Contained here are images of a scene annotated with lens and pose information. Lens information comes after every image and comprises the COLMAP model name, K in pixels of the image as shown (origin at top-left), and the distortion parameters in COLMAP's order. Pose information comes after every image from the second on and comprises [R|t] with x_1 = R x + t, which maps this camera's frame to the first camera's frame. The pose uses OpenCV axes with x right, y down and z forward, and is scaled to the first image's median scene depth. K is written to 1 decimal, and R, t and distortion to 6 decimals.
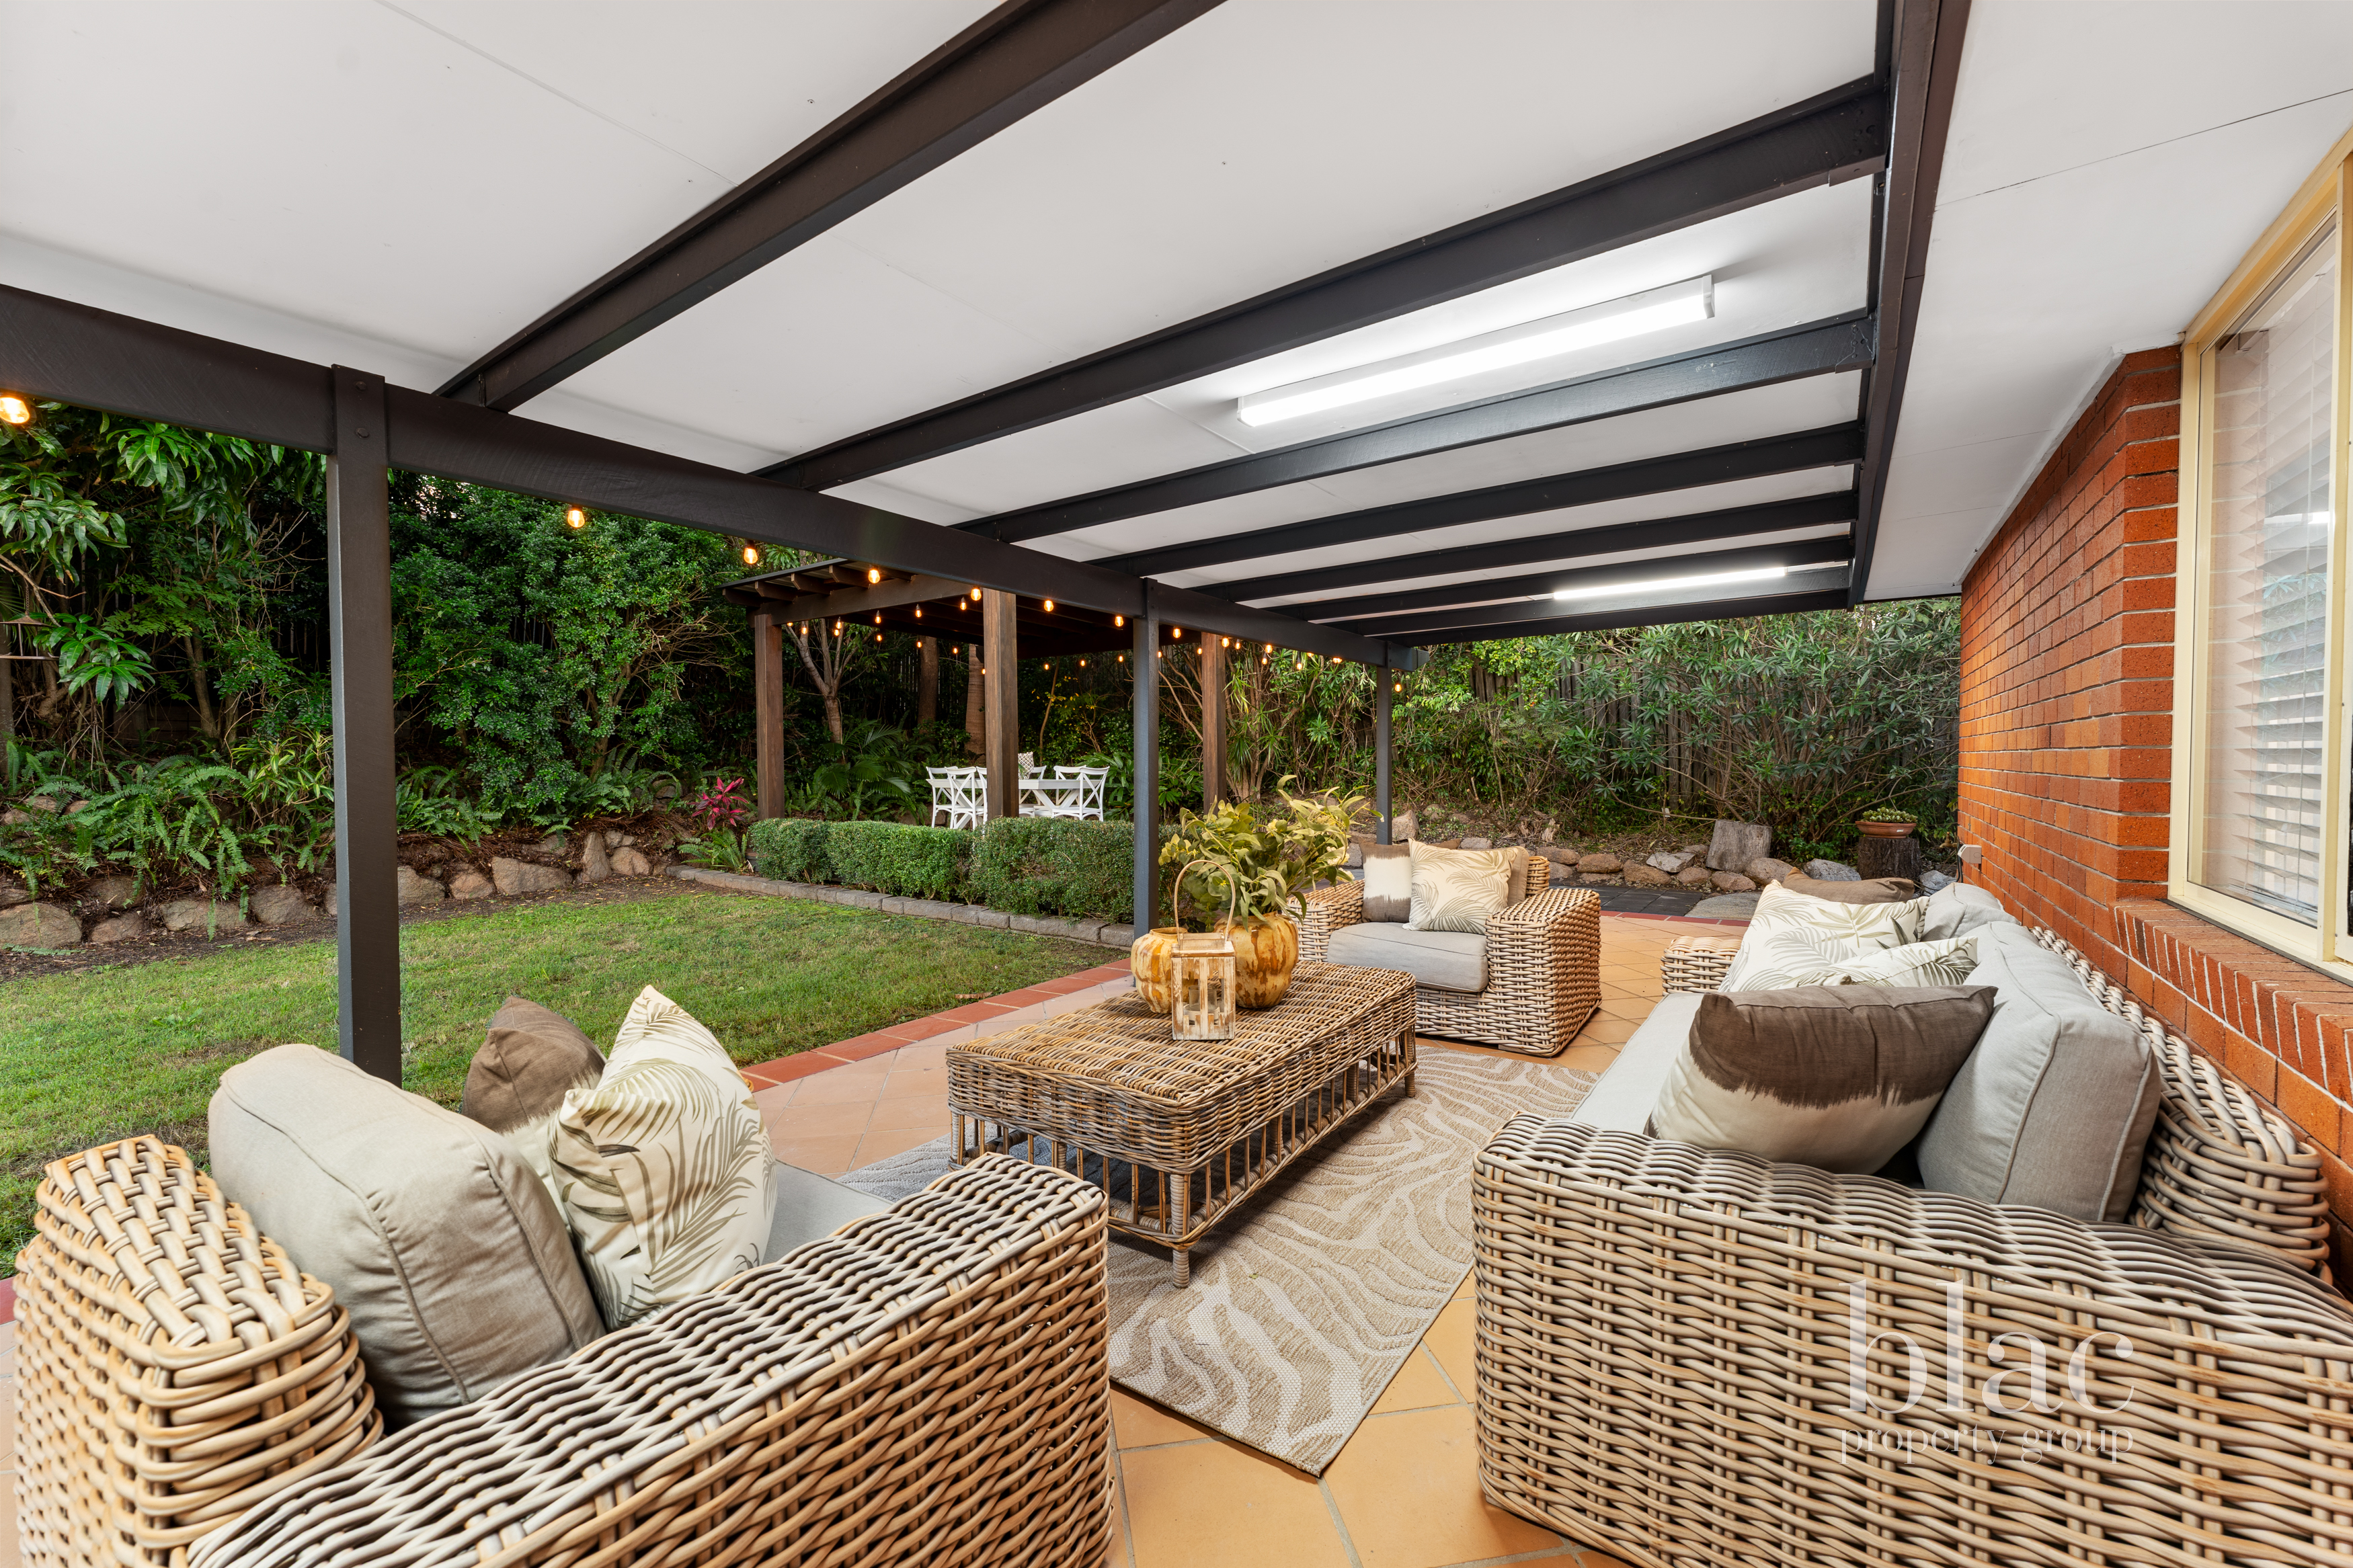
lens RADIAL K [[935.8, 0, 1174.3], [0, 935.8, 781.4], [0, 0, 1]] dist [-0.000470, 0.000315]
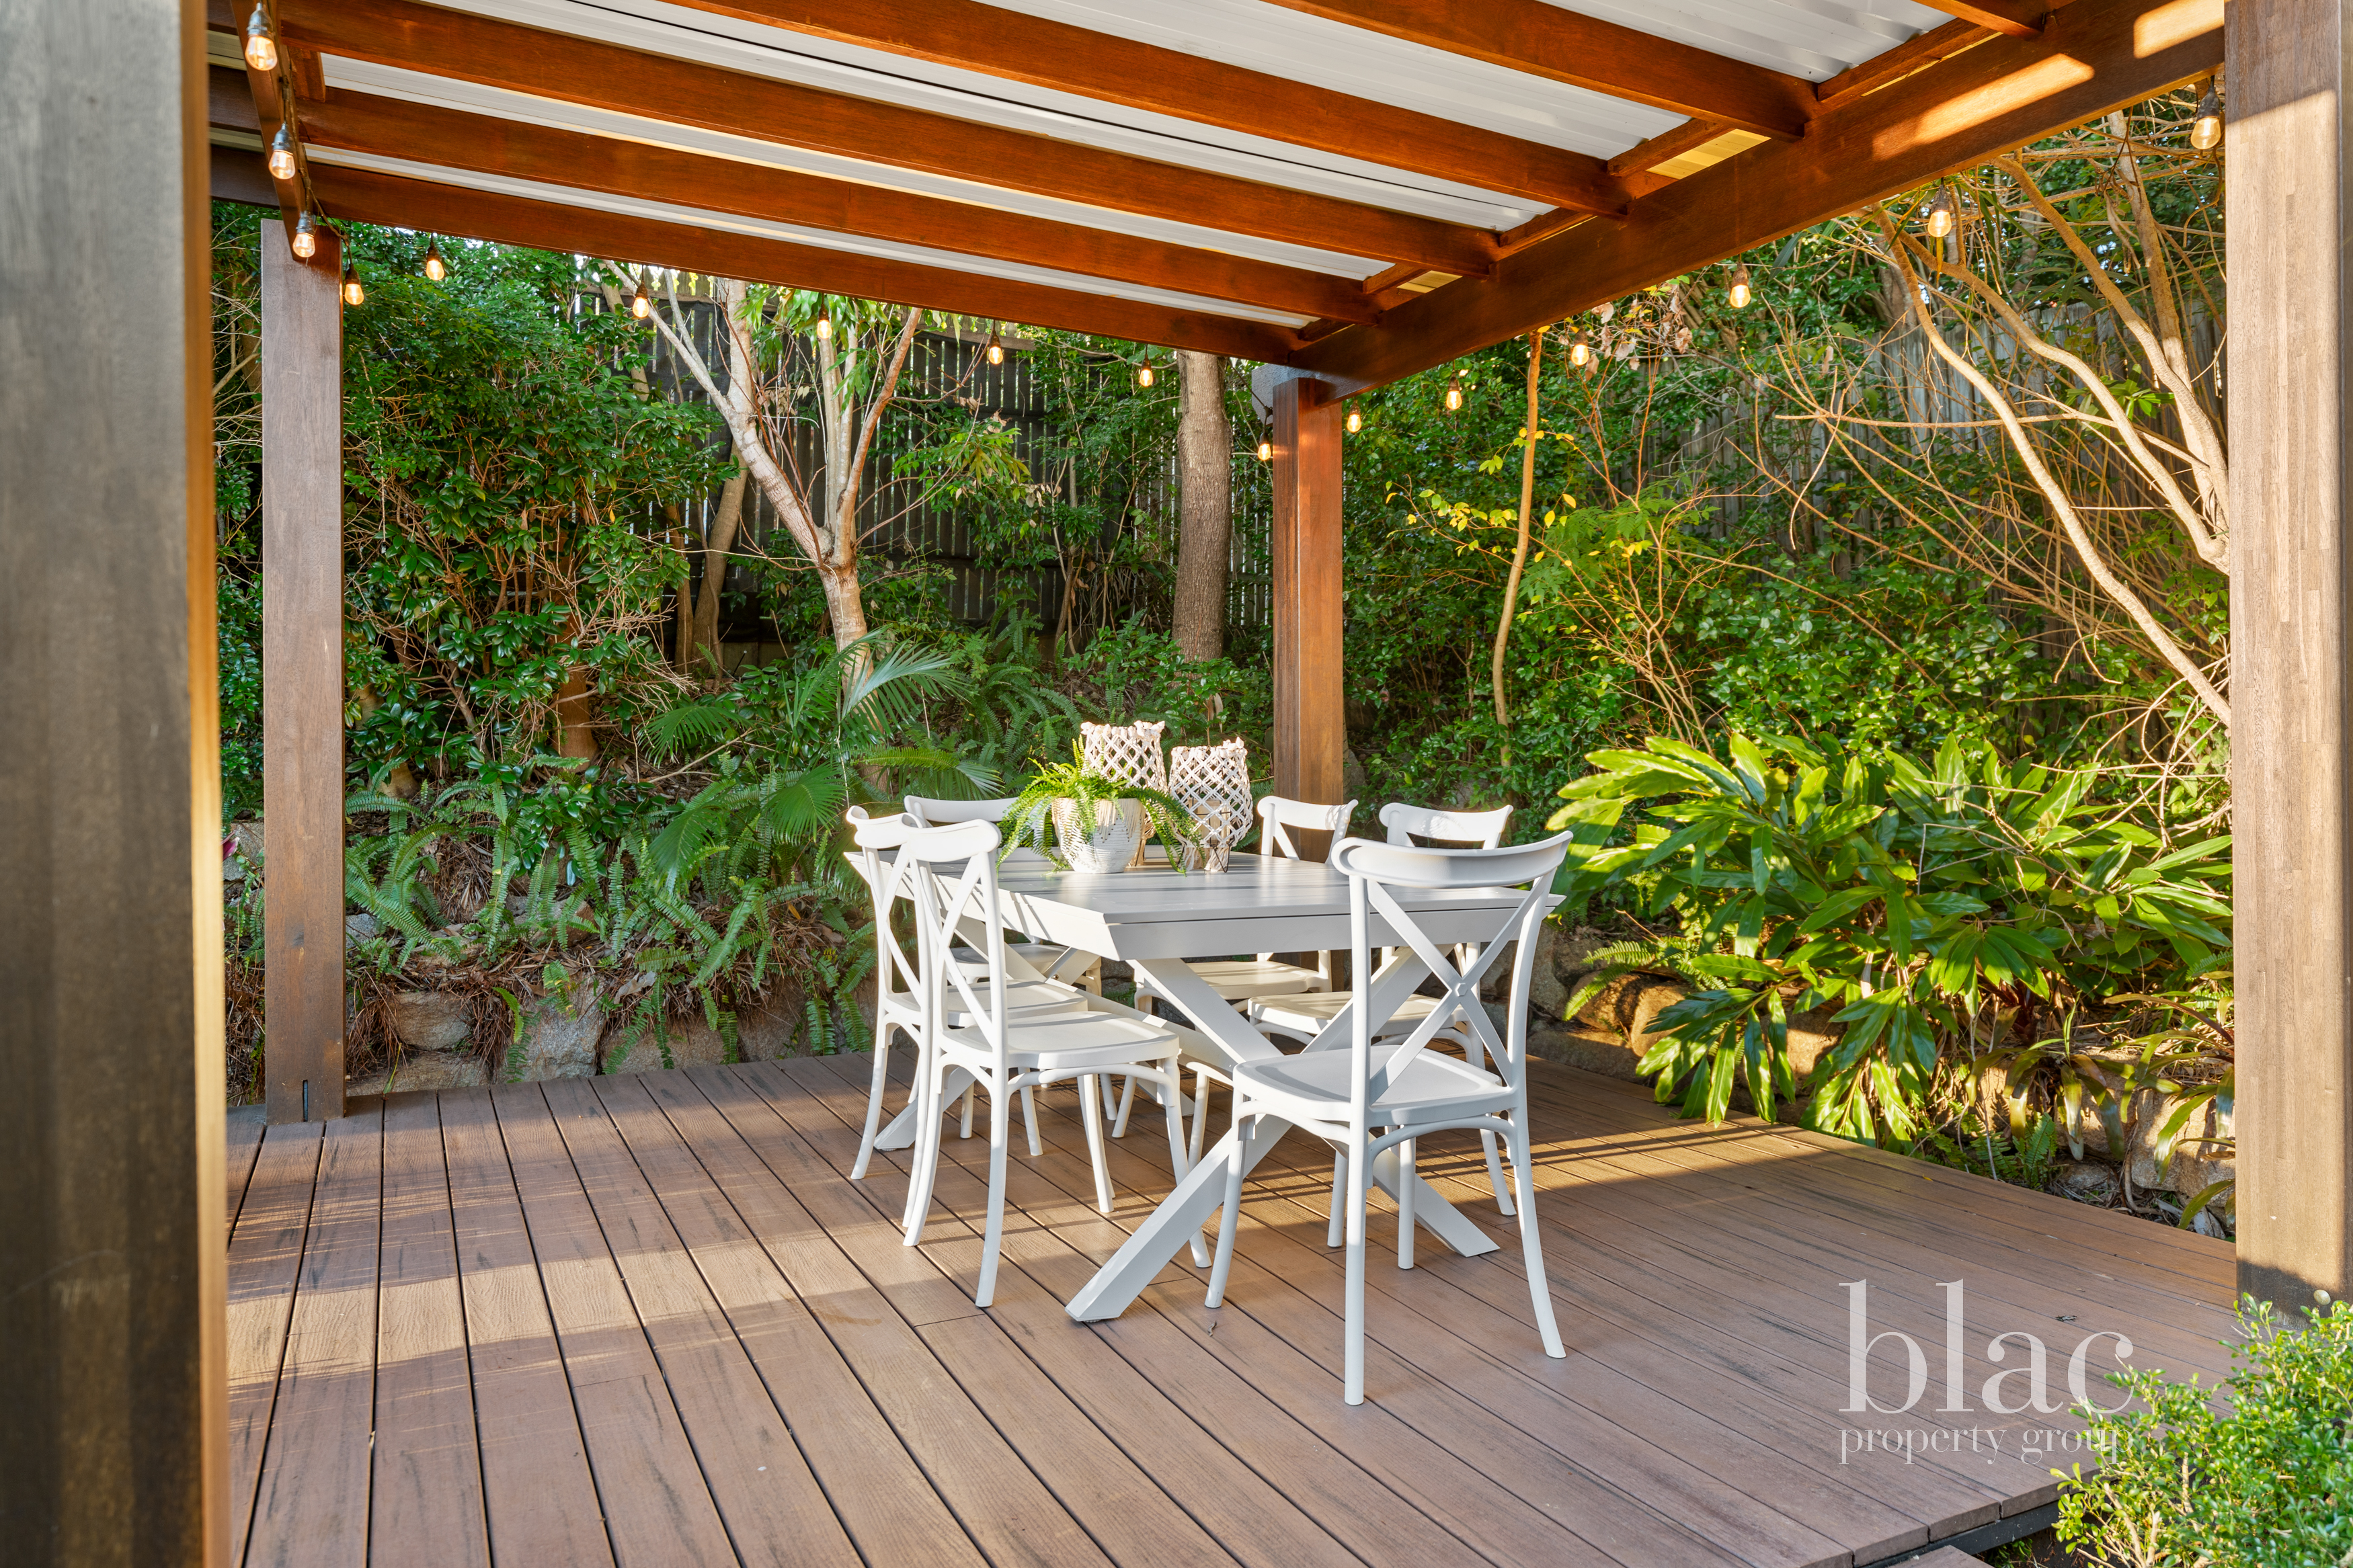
lens RADIAL K [[1578.0, 0, 1166.3], [0, 1578.0, 748.4], [0, 0, 1]] dist [0.017785, -0.000091]
pose [[0.881903, 0.002031, -0.471426, -0.002025], [-0.011002, 0.999807, -0.016275, -0.027689], [0.471302, 0.019540, 0.881755, 0.836894]]
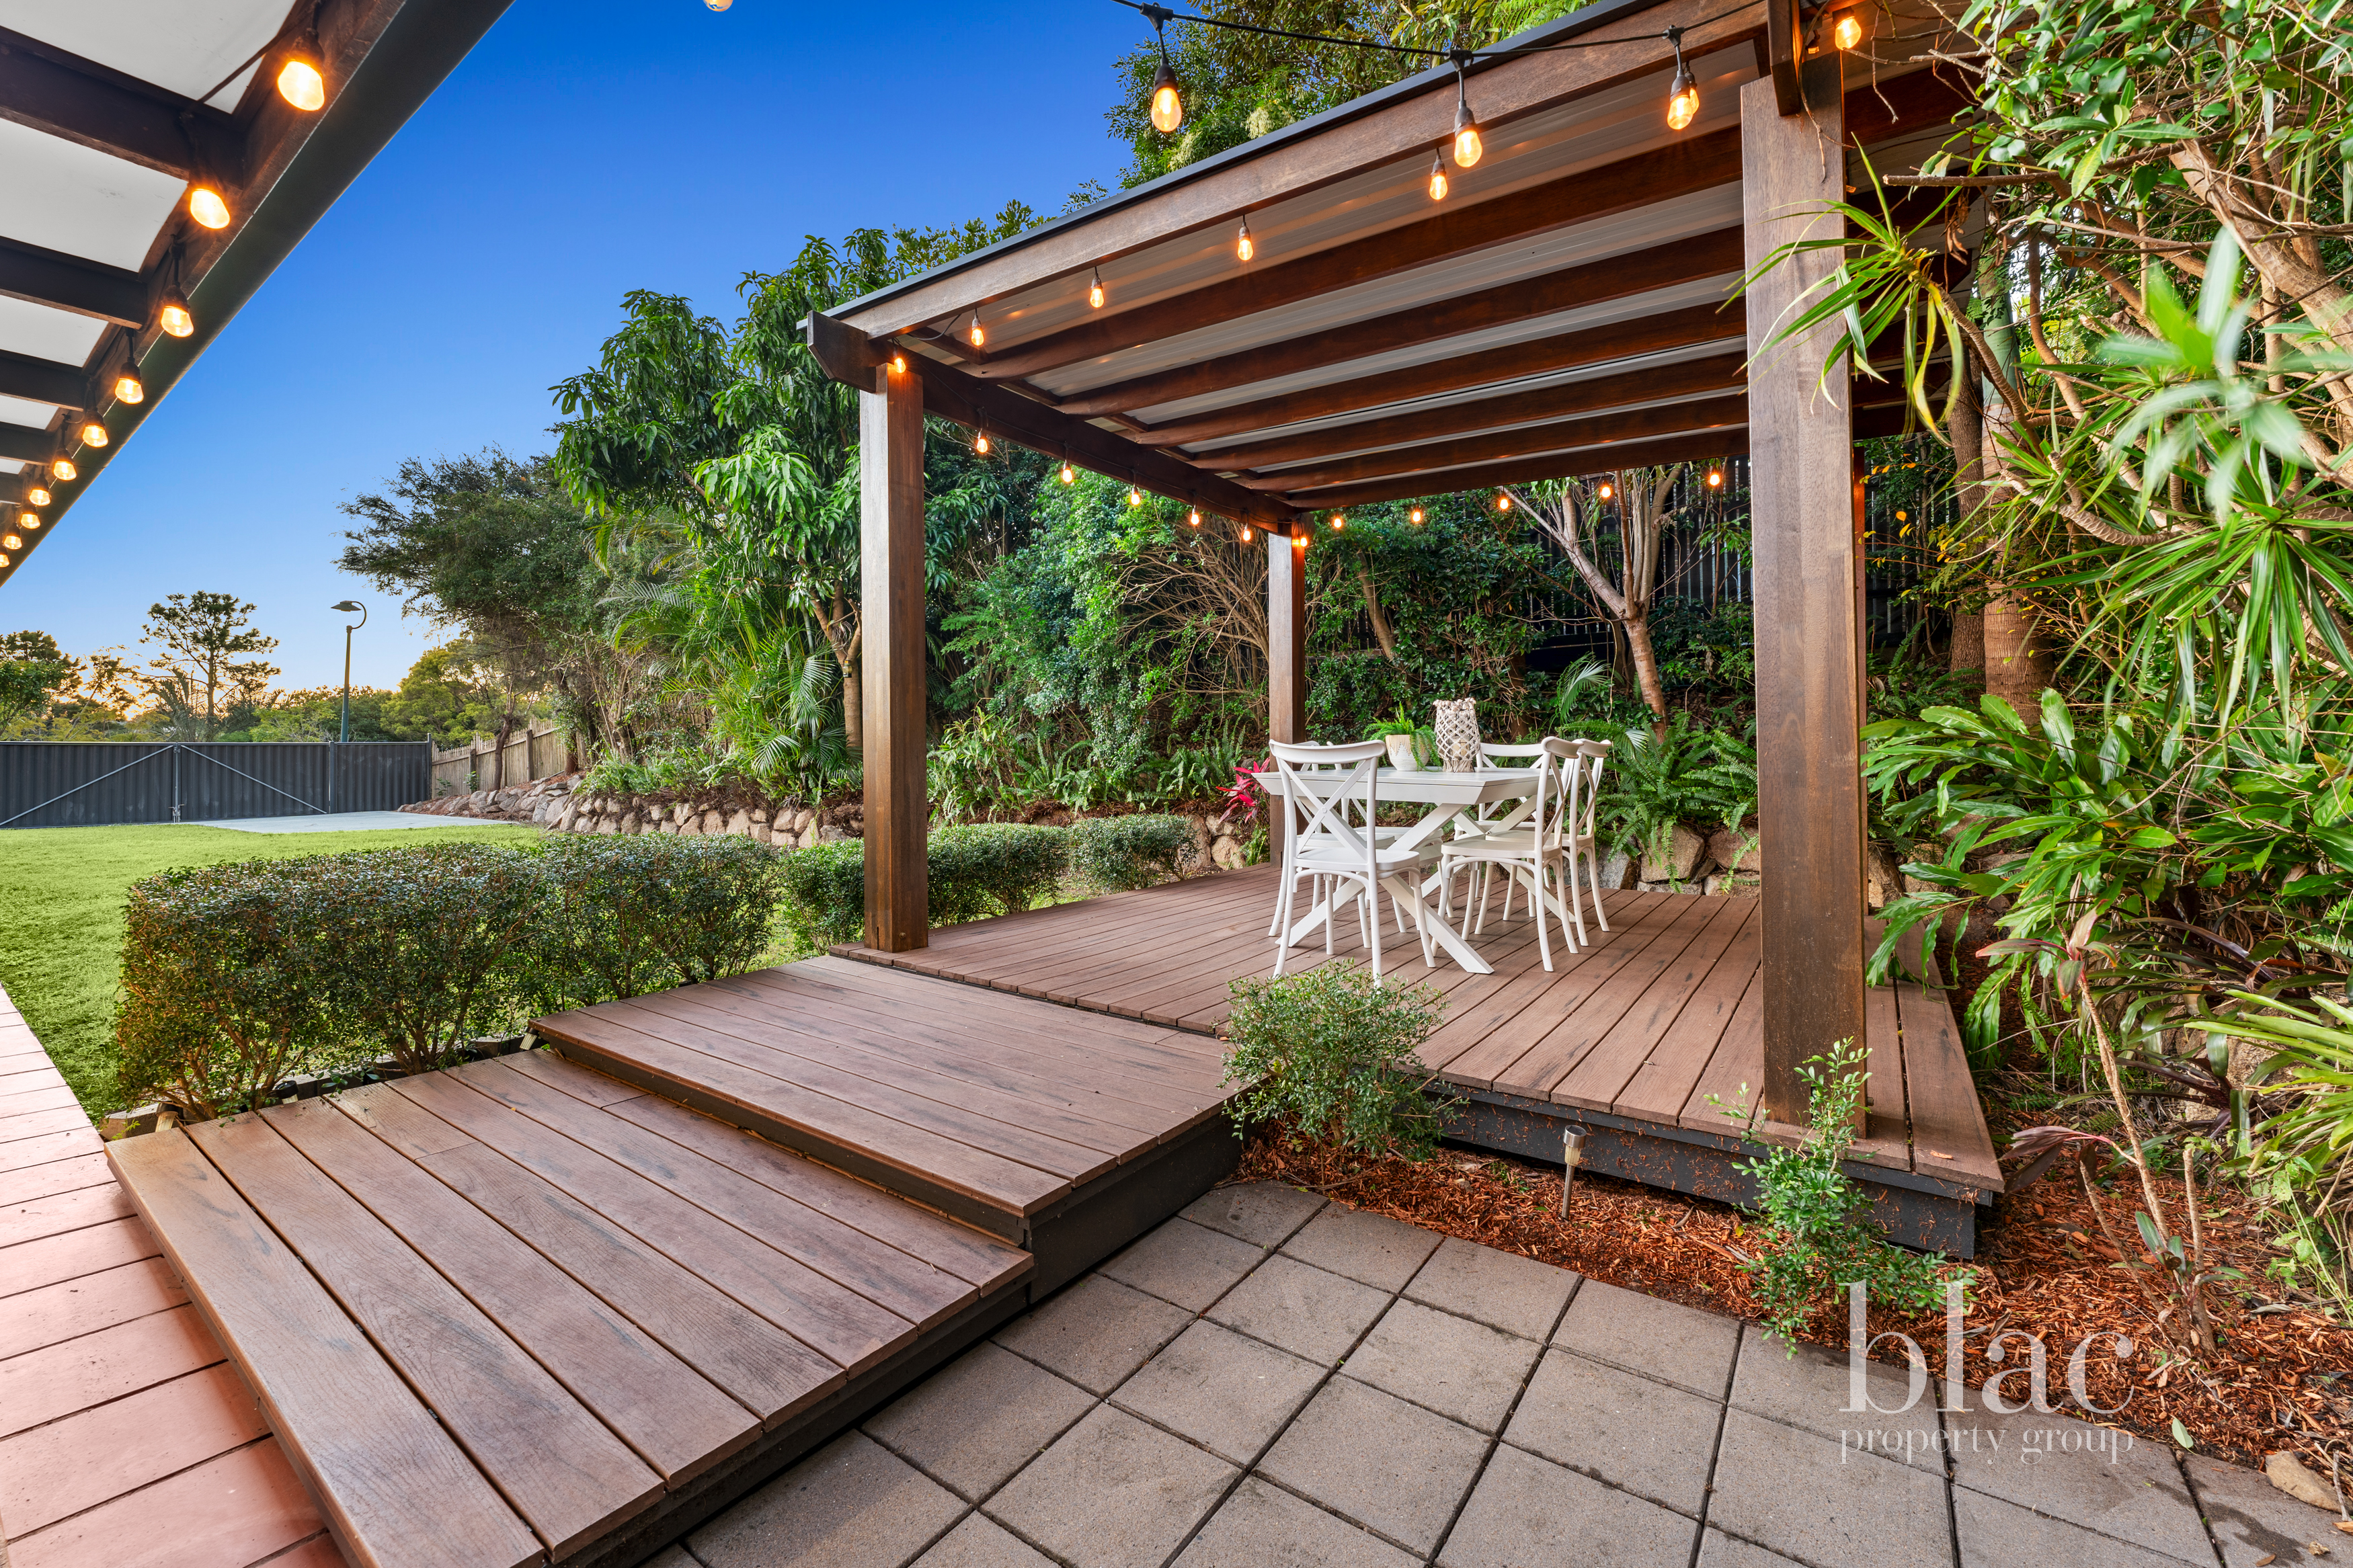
lens RADIAL K [[935.8, 0, 1144.4], [0, 935.8, 747.1], [0, 0, 1]] dist [-0.000470, 0.000315]
pose [[-0.001196, 0.004758, -0.999988, 0.296864], [-0.019871, 0.999791, 0.004780, -0.014406], [0.999802, 0.019876, -0.001102, 1.050045]]
